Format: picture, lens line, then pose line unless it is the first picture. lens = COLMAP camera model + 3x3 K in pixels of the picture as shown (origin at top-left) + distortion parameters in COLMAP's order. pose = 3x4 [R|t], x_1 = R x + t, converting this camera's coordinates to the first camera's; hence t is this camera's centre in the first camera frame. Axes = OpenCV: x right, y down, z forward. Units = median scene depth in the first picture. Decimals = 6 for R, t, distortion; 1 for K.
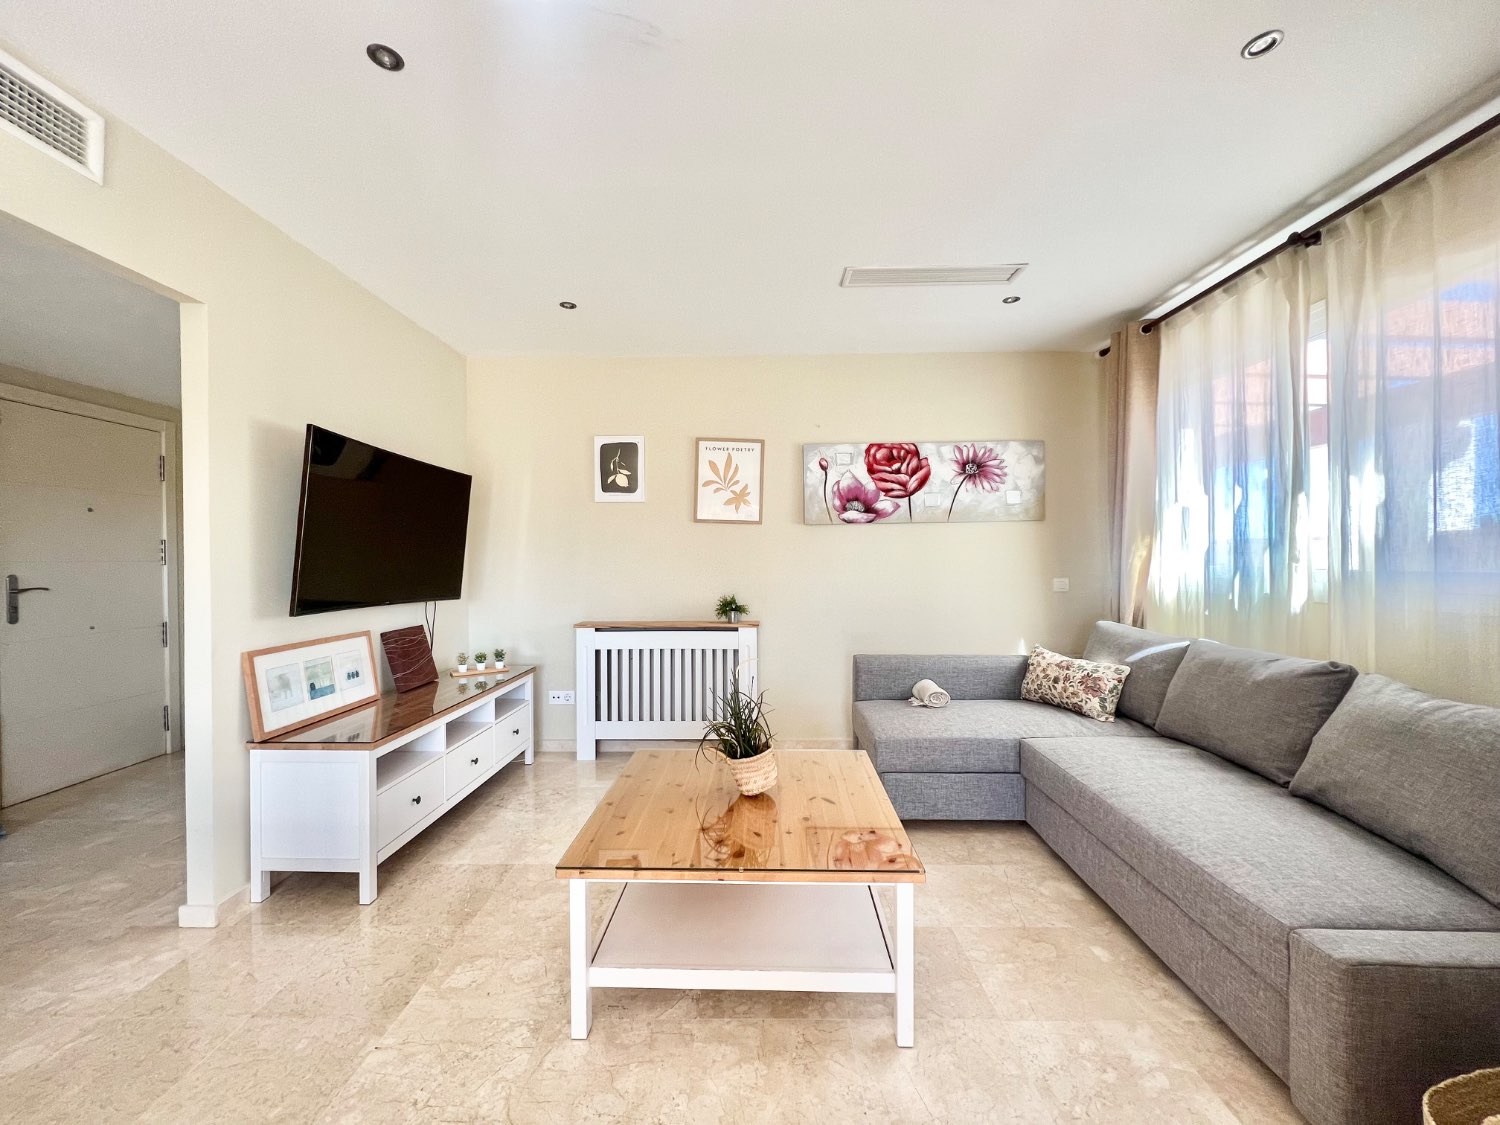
lens RADIAL K [[598.5, 0, 746.3], [0, 598.5, 559.5], [0, 0, 1]] dist [-0.002881, 0.000711]
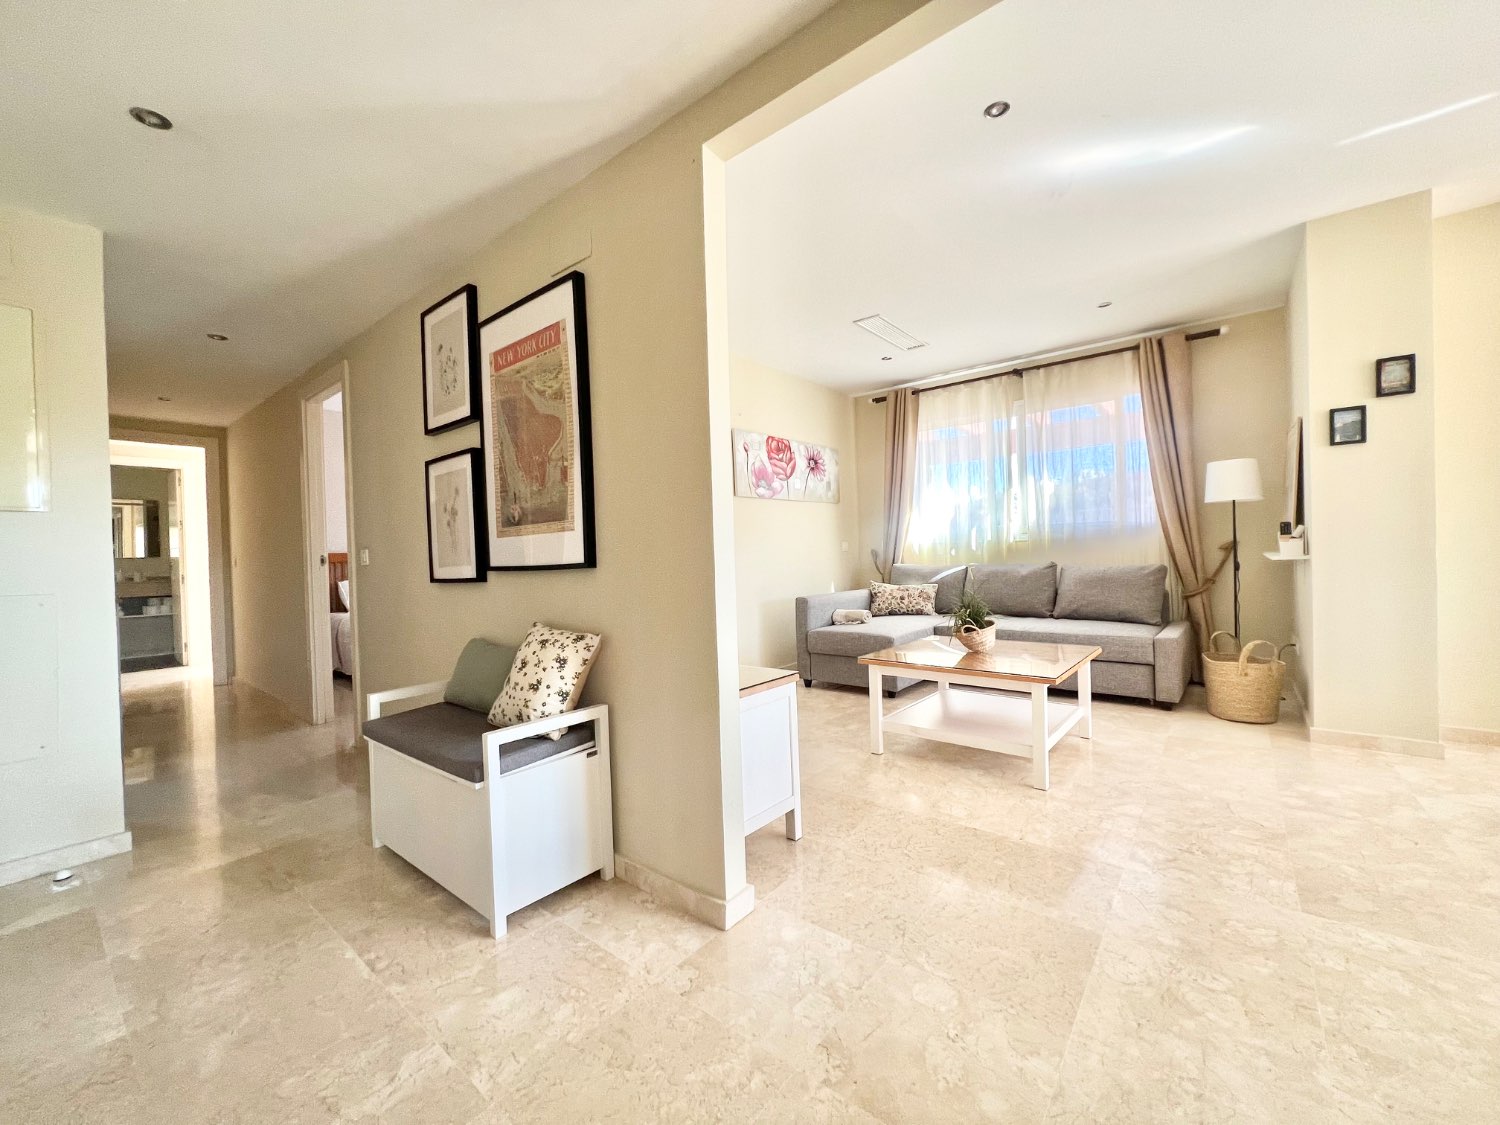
lens RADIAL K [[598.5, 0, 749.5], [0, 598.5, 561.1], [0, 0, 1]] dist [-0.002881, 0.000711]
pose [[0.619608, -0.022407, 0.784591, -0.826062], [0.029370, 0.999554, 0.005353, 0.064623], [-0.784362, 0.019727, 0.619990, 0.253206]]
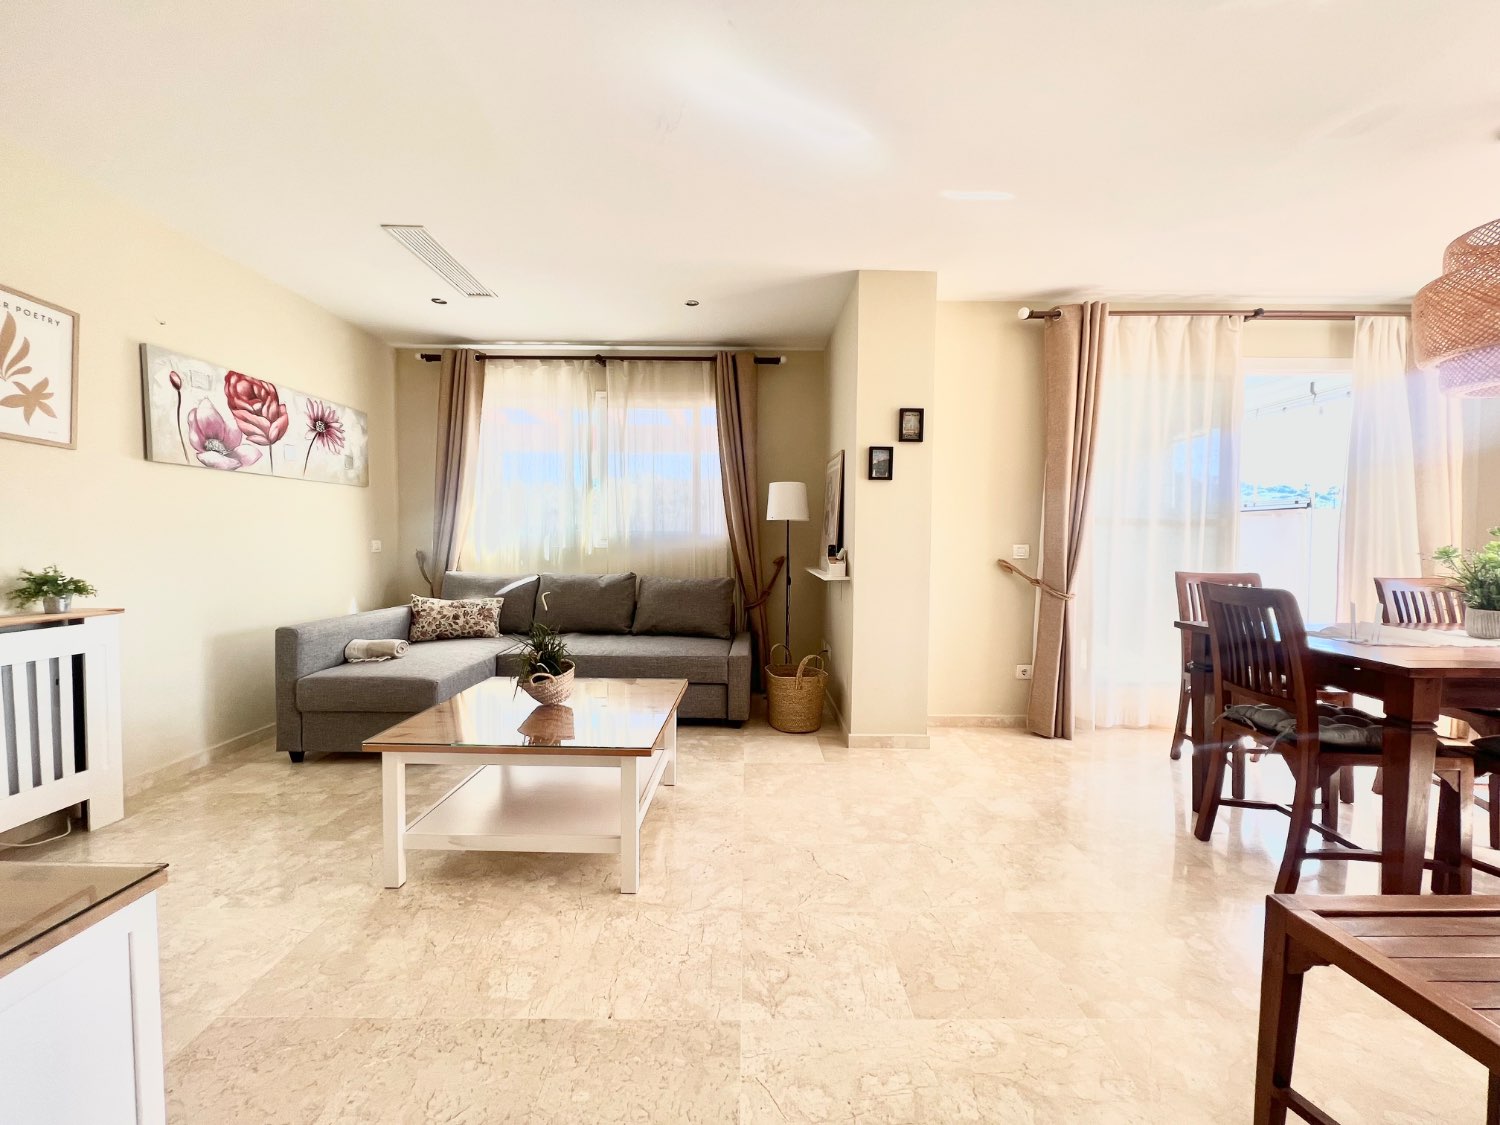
lens RADIAL K [[598.5, 0, 749.1], [0, 598.5, 560.2], [0, 0, 1]] dist [-0.002881, 0.000711]
pose [[-0.016075, -0.028012, 0.999478, -0.613439], [-0.003716, 0.999602, 0.027956, 0.034799], [-0.999864, -0.003265, -0.016172, 0.323090]]
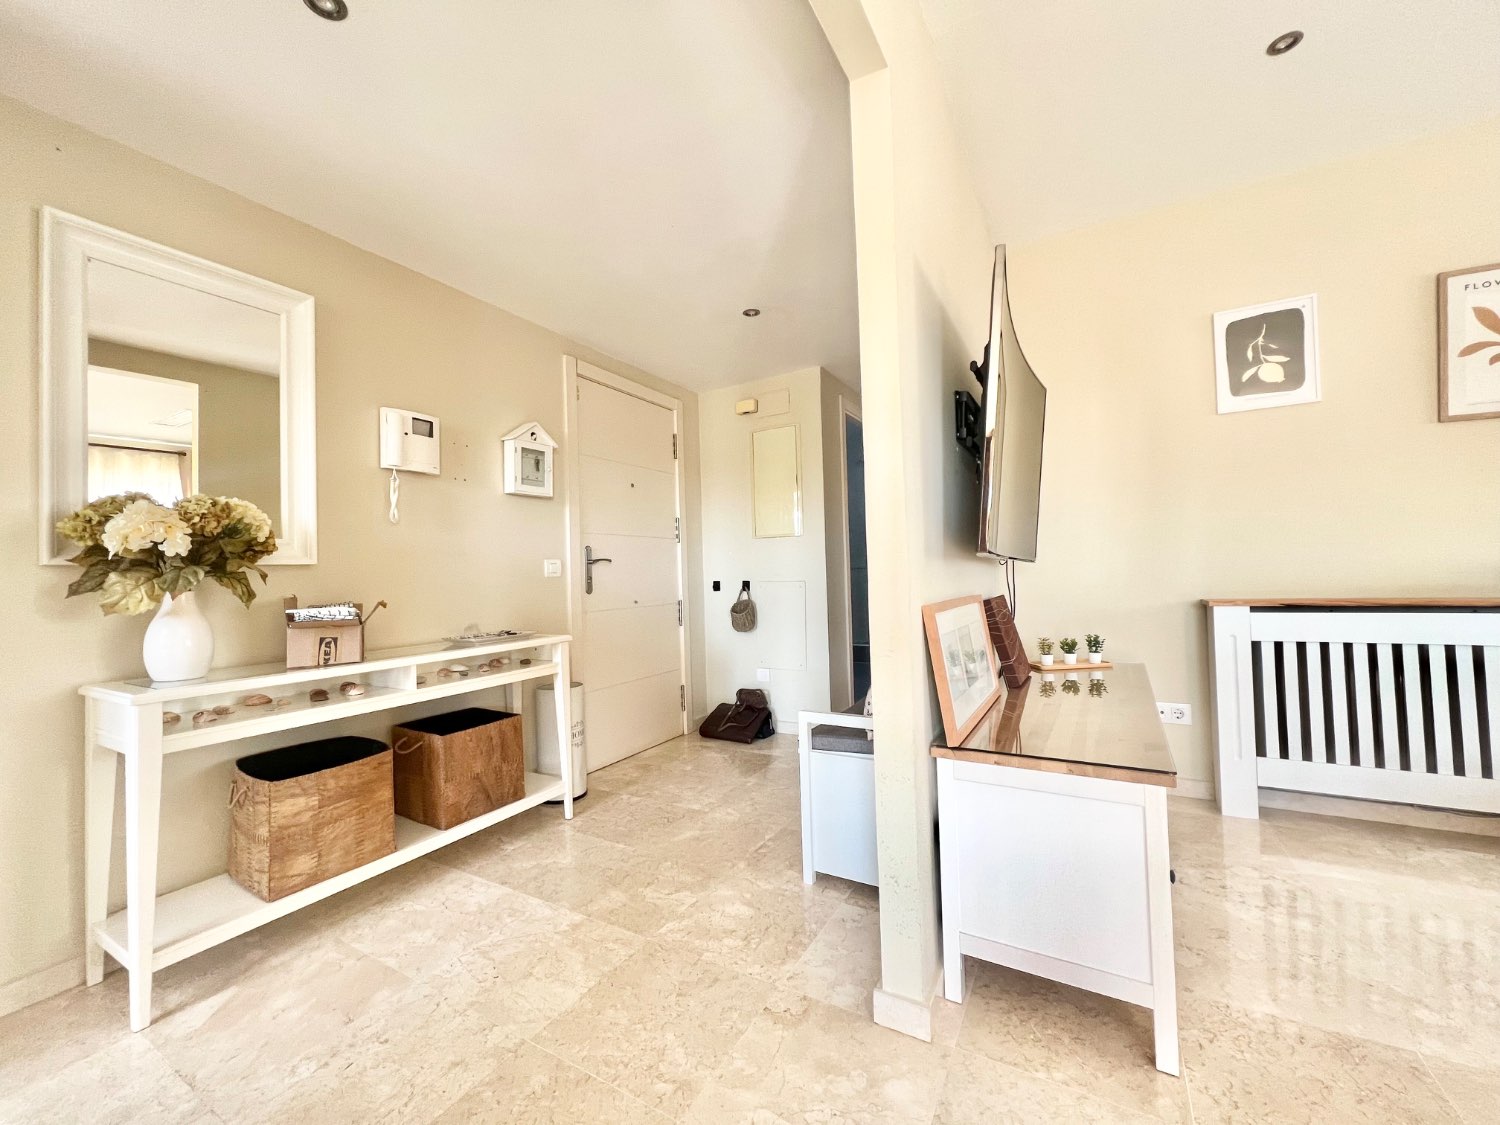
lens RADIAL K [[598.5, 0, 749.6], [0, 598.5, 560.9], [0, 0, 1]] dist [-0.002881, 0.000711]
pose [[0.871738, -0.033538, -0.488824, -0.392550], [0.025045, 0.999400, -0.023905, 0.066978], [0.489332, 0.008597, 0.872055, 0.193617]]
